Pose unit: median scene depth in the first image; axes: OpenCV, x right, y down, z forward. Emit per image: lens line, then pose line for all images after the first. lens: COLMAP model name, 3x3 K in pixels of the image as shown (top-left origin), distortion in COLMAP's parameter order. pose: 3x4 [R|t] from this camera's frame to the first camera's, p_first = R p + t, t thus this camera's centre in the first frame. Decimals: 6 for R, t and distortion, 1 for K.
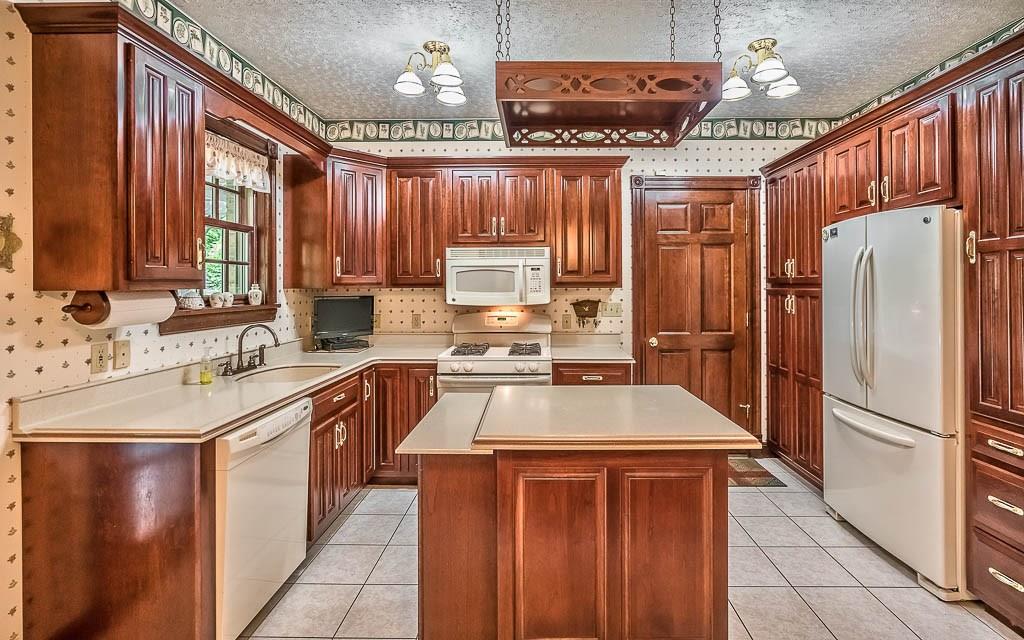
lens RADIAL K [[479.7, 0, 527.4], [0, 479.7, 293.3], [0, 0, 1]] dist [0.008008, 0.001271]
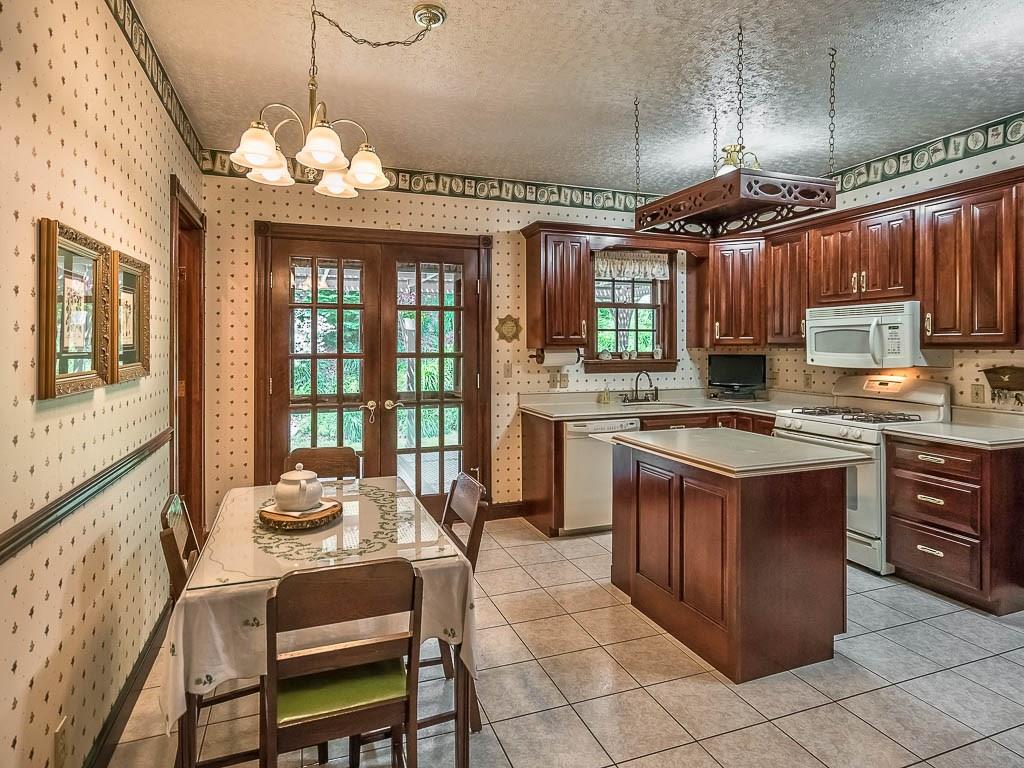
lens RADIAL K [[520.0, 0, 478.9], [0, 520.0, 339.7], [0, 0, 1]] dist [0.003973, 0.005470]
pose [[0.337831, -0.008361, -0.941170, 0.665826], [-0.013683, 0.999811, -0.013793, -0.004805], [0.941107, 0.017538, 0.337653, -0.035473]]
